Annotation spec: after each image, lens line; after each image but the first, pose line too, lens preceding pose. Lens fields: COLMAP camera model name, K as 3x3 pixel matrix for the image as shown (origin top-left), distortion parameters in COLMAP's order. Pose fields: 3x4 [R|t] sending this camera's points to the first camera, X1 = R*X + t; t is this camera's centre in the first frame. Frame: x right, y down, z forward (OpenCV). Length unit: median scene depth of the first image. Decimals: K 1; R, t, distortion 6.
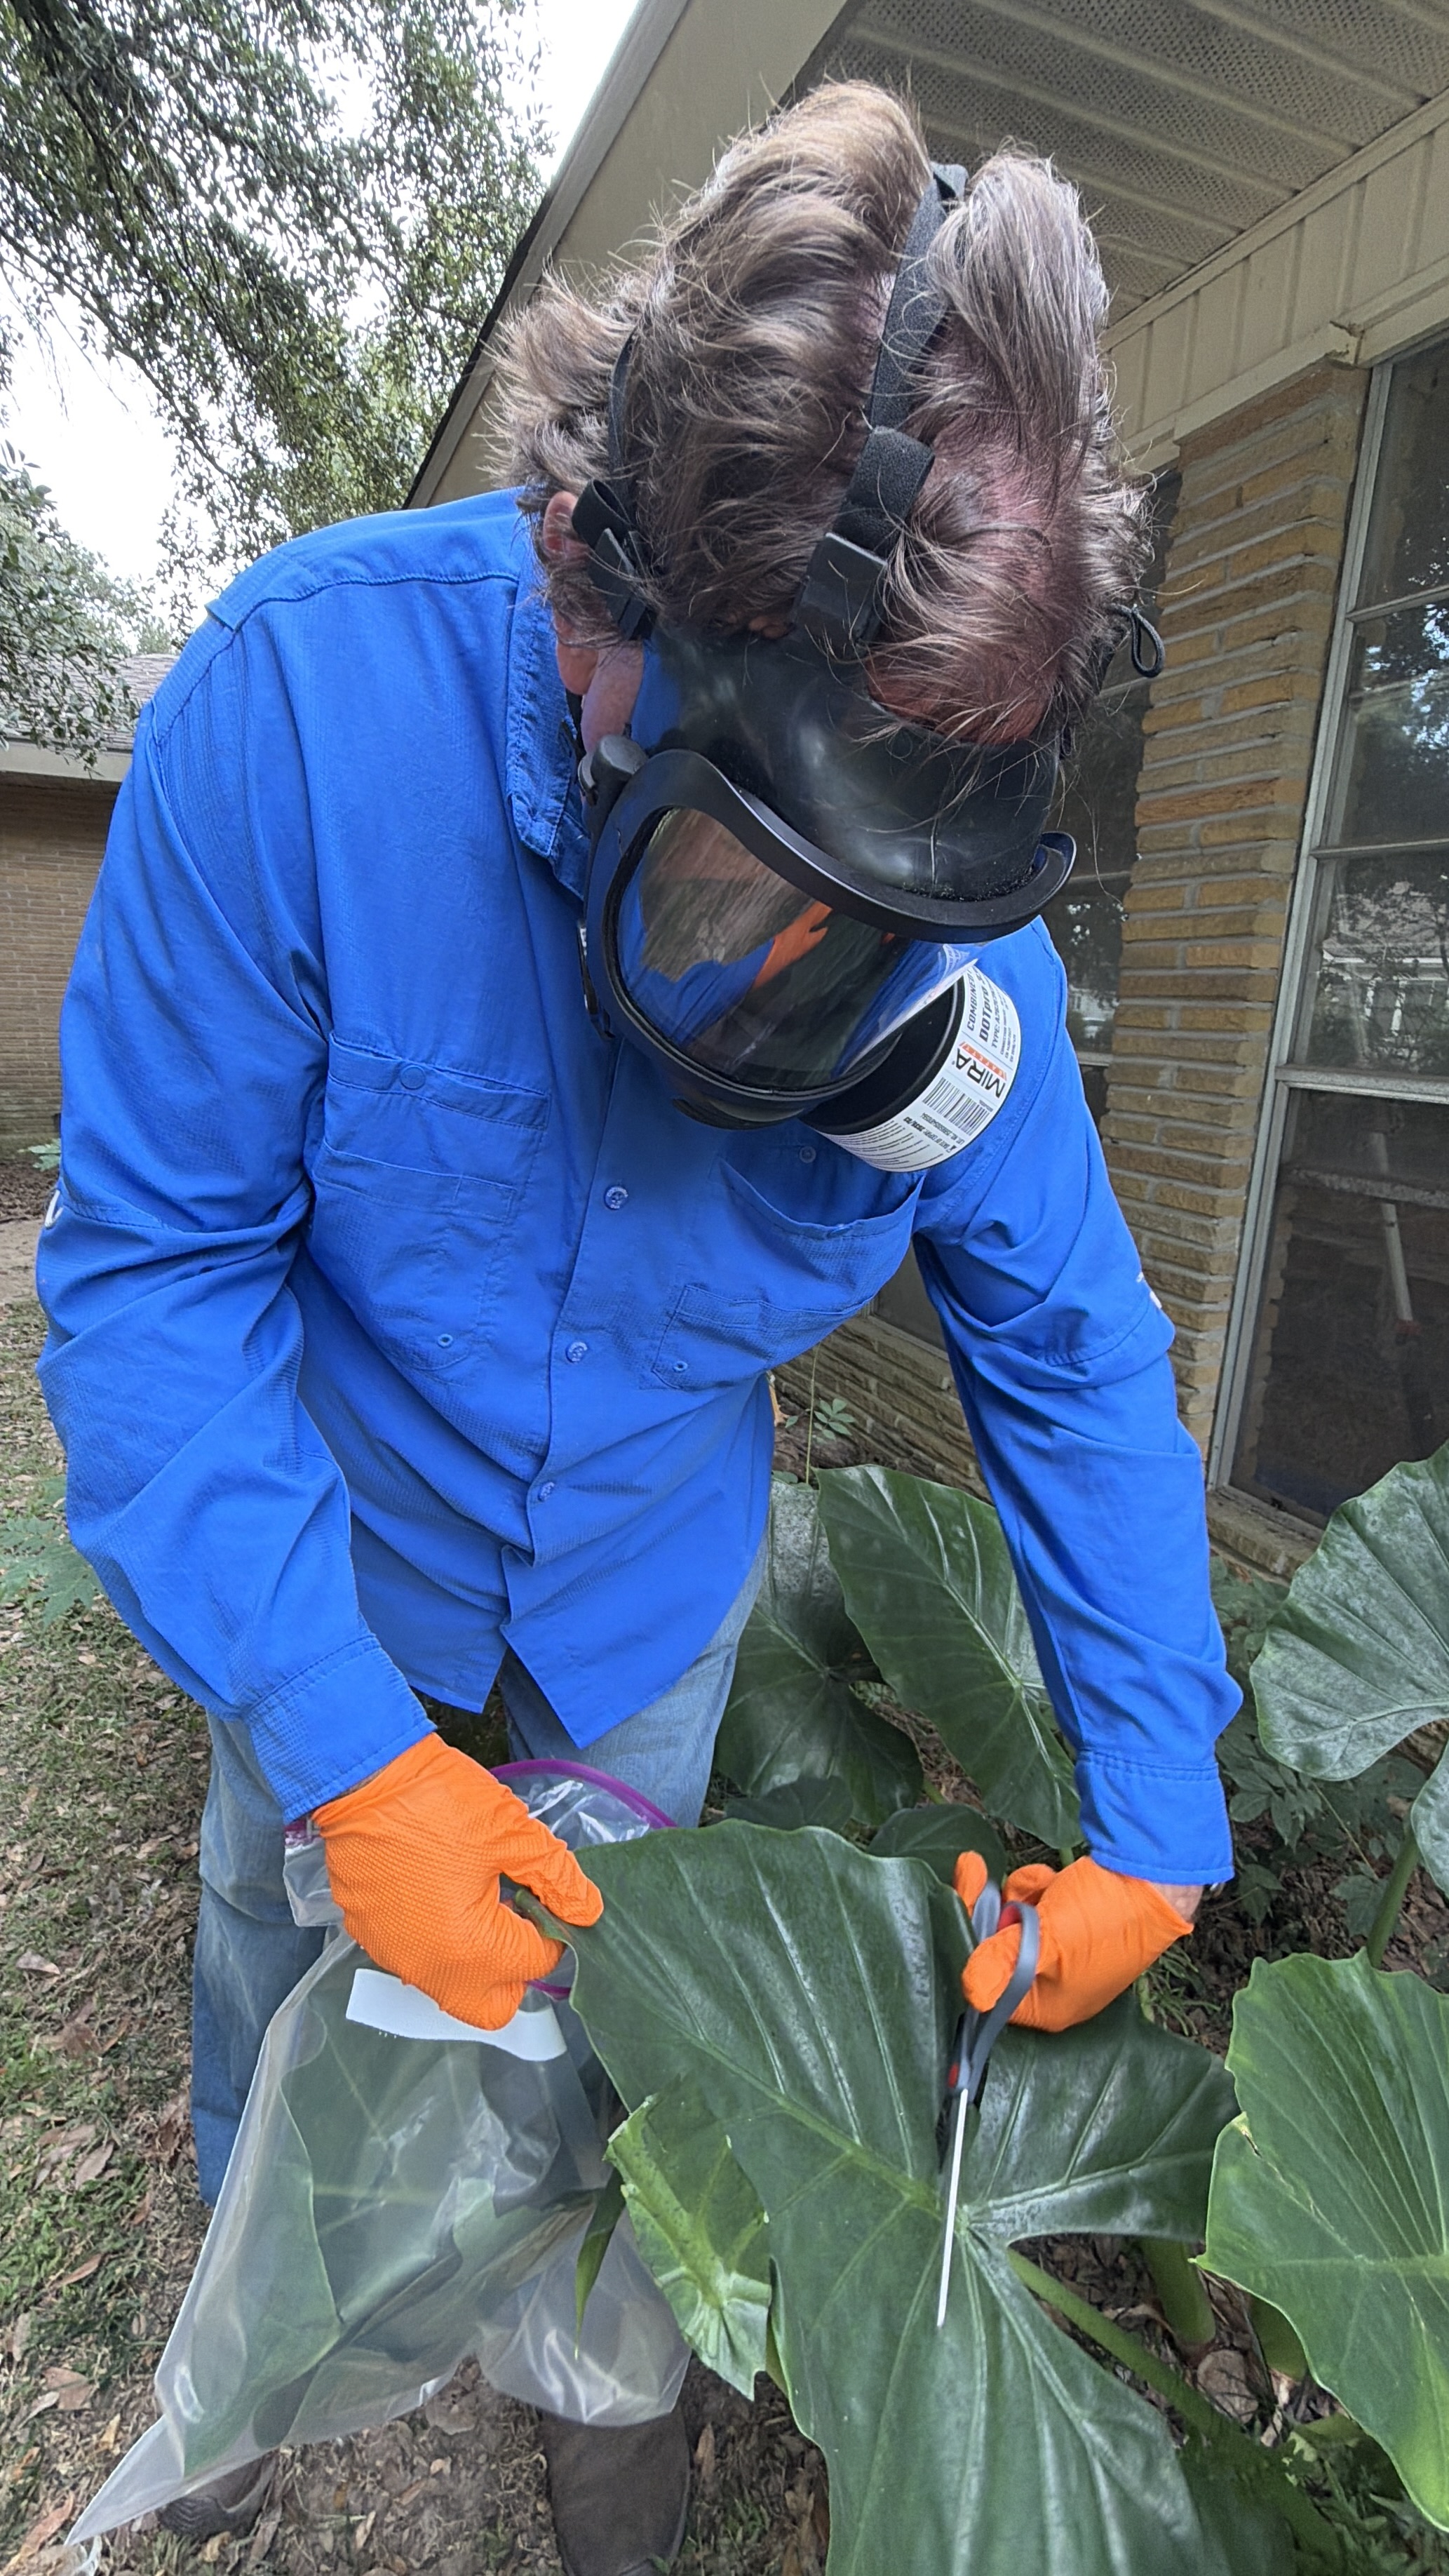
lens RADIAL K [[1125.3, 0, 724.5], [0, 1125.3, 1288.0], [0, 0, 1]] dist [0.001997, 0.000206]
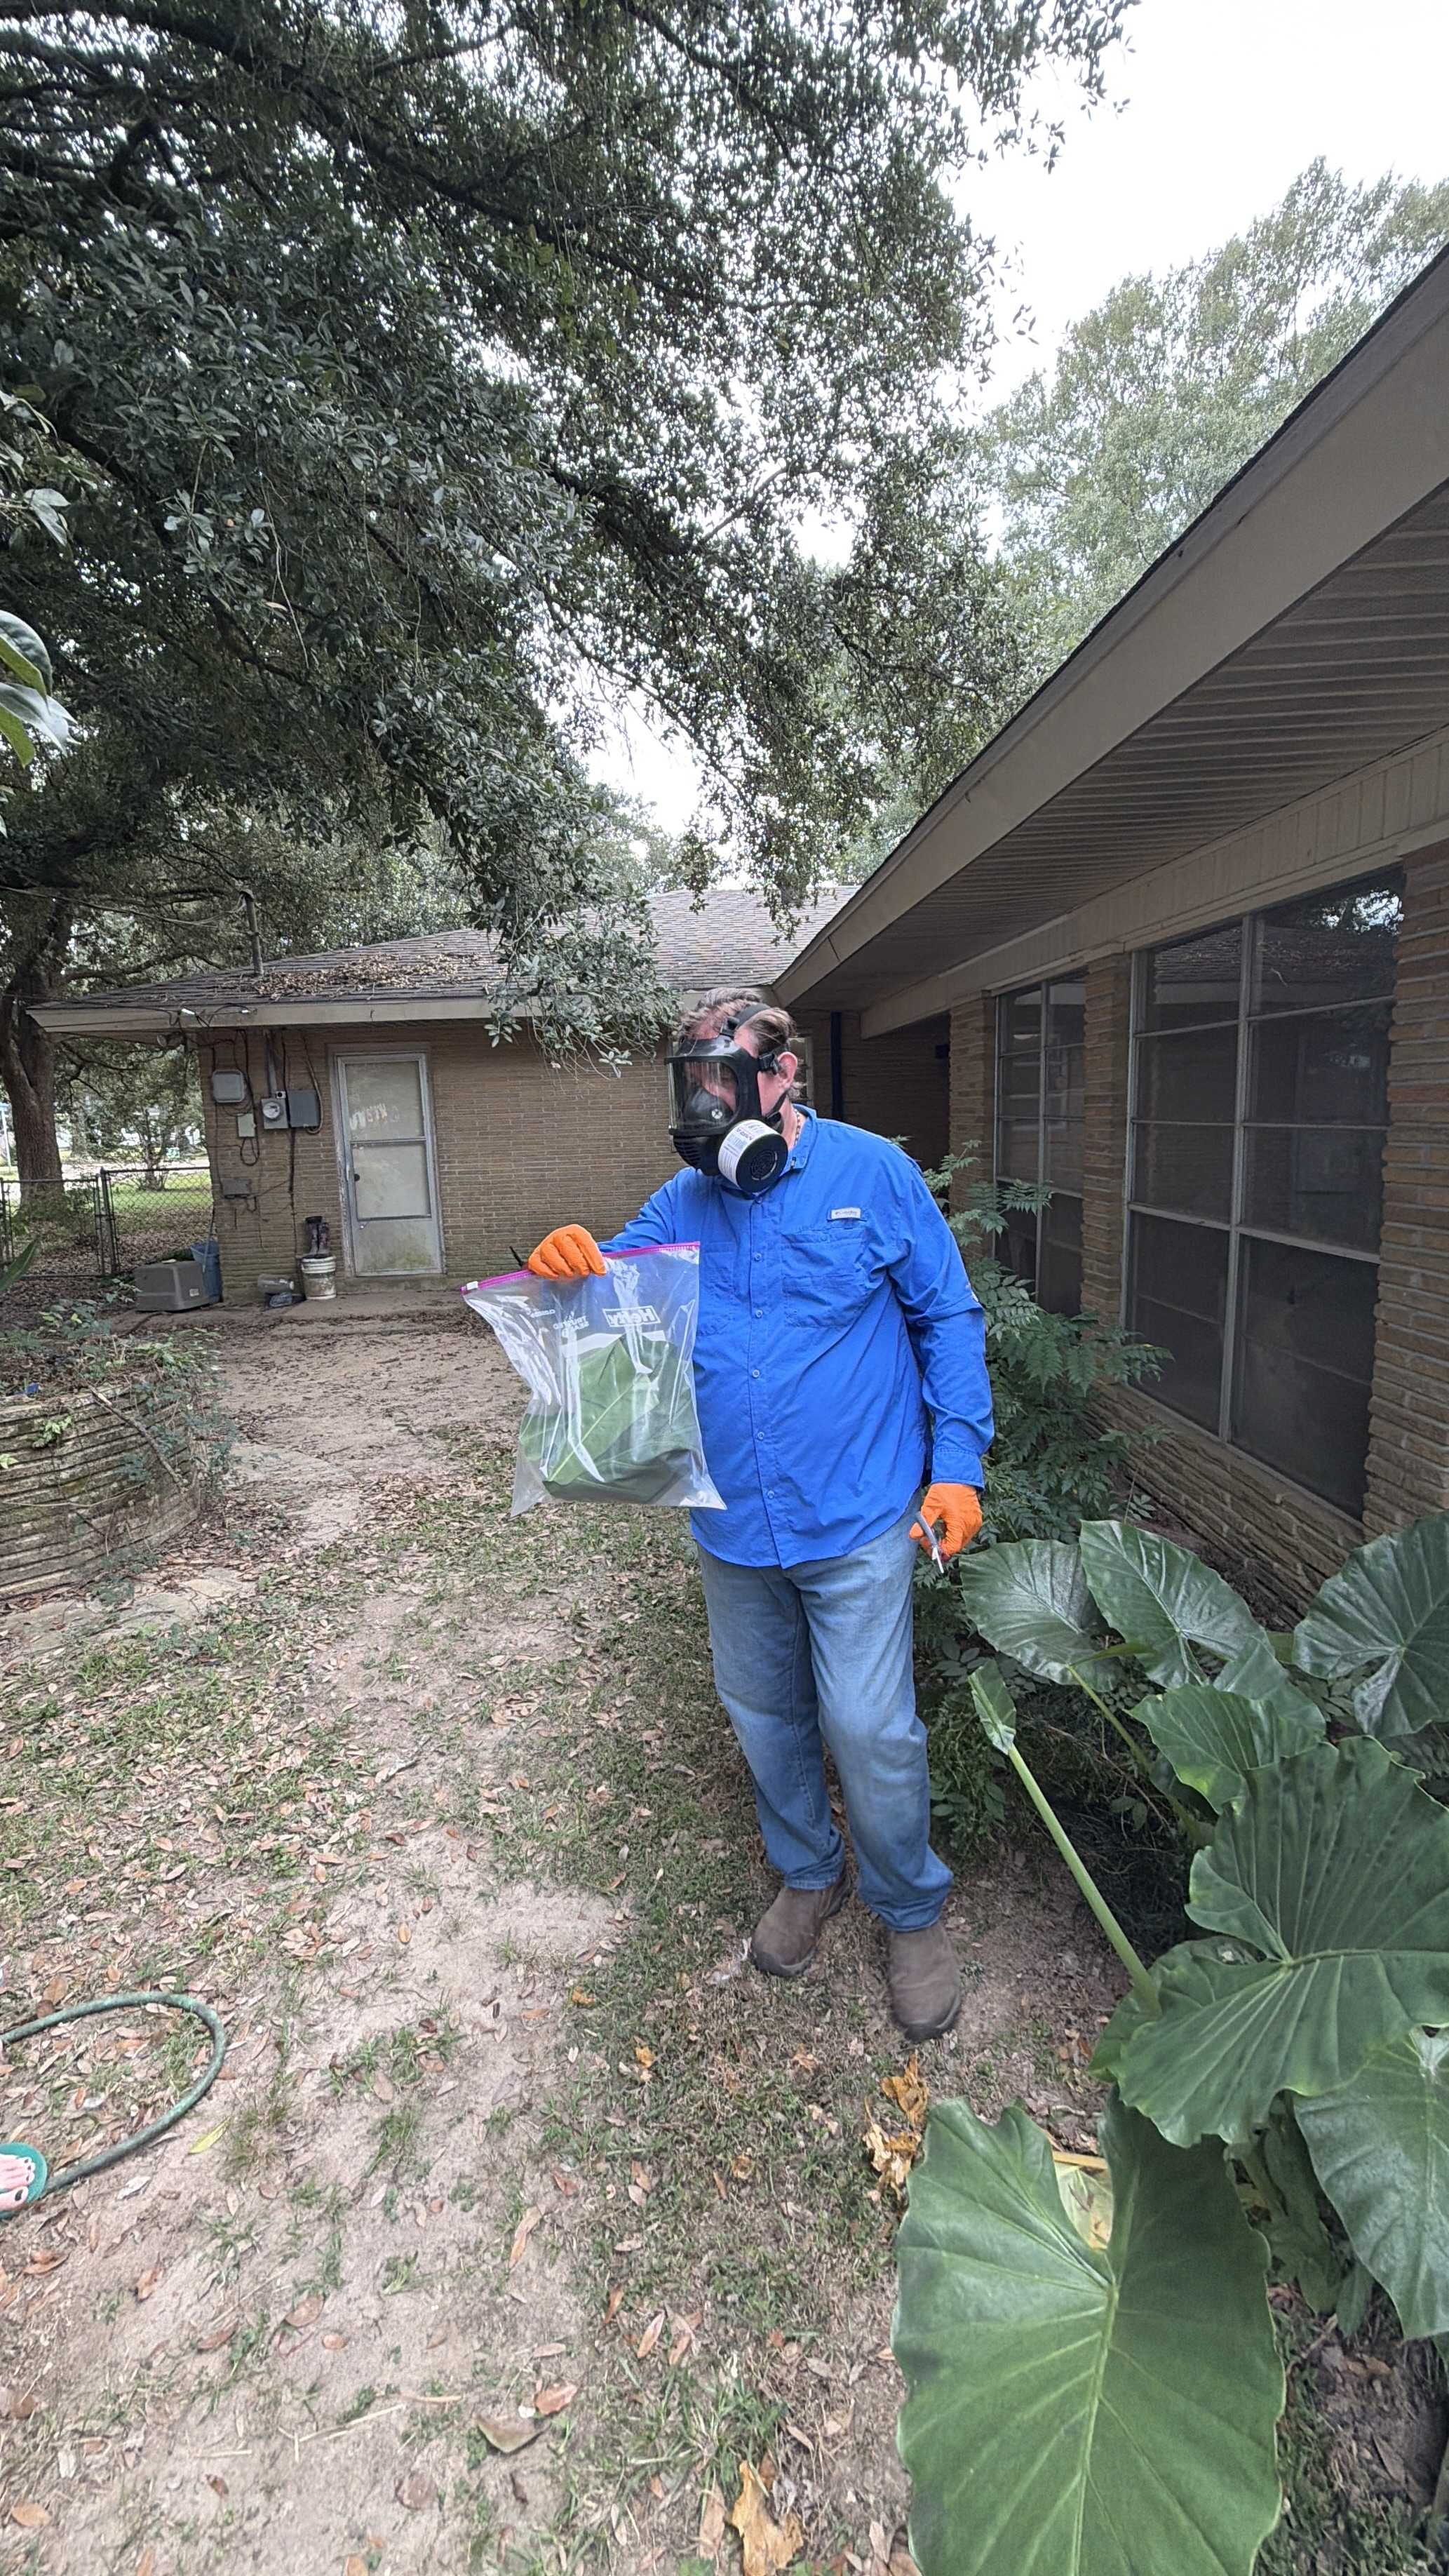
lens RADIAL K [[1125.3, 0, 724.5], [0, 1125.3, 1288.0], [0, 0, 1]] dist [0.001997, 0.000206]
pose [[0.929721, -0.003939, -0.368243, 0.077441], [-0.030984, 0.995561, -0.088875, -0.019201], [0.366958, 0.094038, 0.925472, -0.408337]]
